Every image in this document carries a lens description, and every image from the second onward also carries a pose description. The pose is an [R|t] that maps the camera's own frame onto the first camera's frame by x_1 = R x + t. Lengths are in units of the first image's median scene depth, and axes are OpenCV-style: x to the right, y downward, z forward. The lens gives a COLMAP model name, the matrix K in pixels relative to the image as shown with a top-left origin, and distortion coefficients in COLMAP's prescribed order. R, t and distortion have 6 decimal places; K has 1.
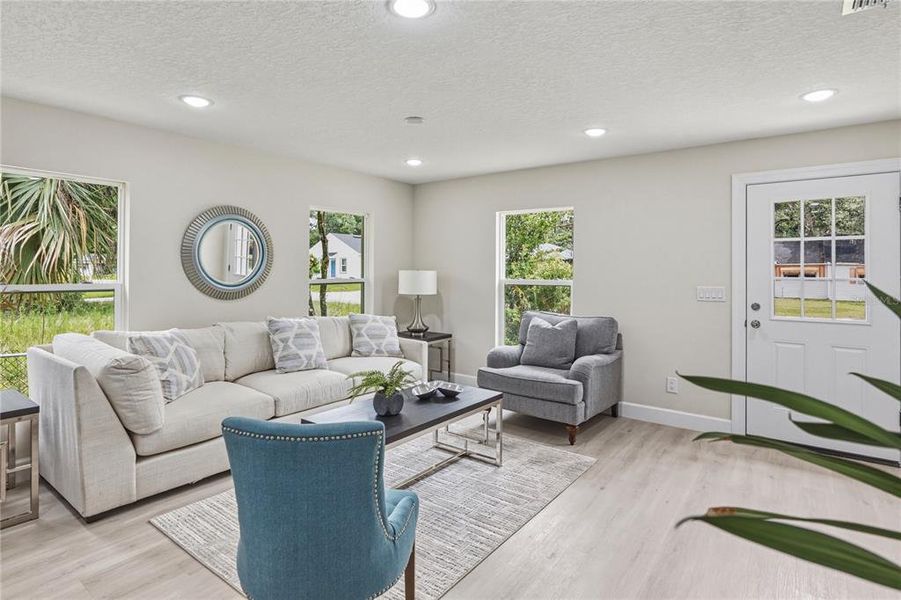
lens RADIAL K [[470.4, 0, 446.8], [0, 470.4, 271.4], [0, 0, 1]] dist [-0.005375, -0.001470]
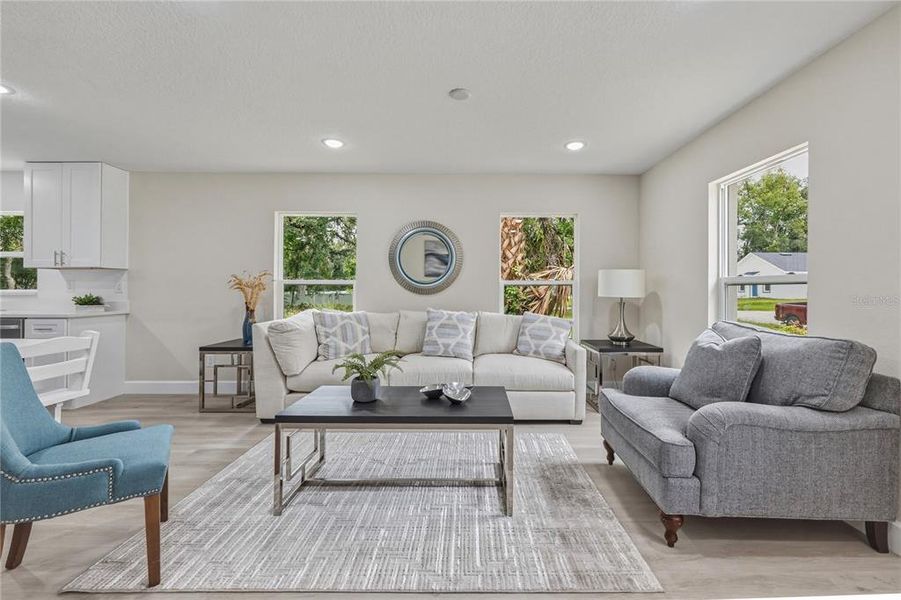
lens RADIAL K [[383.5, 0, 475.4], [0, 383.5, 288.8], [0, 0, 1]] dist [-0.002913, -0.000577]
pose [[0.616742, -0.002846, -0.787160, 0.426667], [-0.003560, 0.999973, -0.006405, 0.048906], [0.787157, 0.006752, 0.616716, 0.449404]]
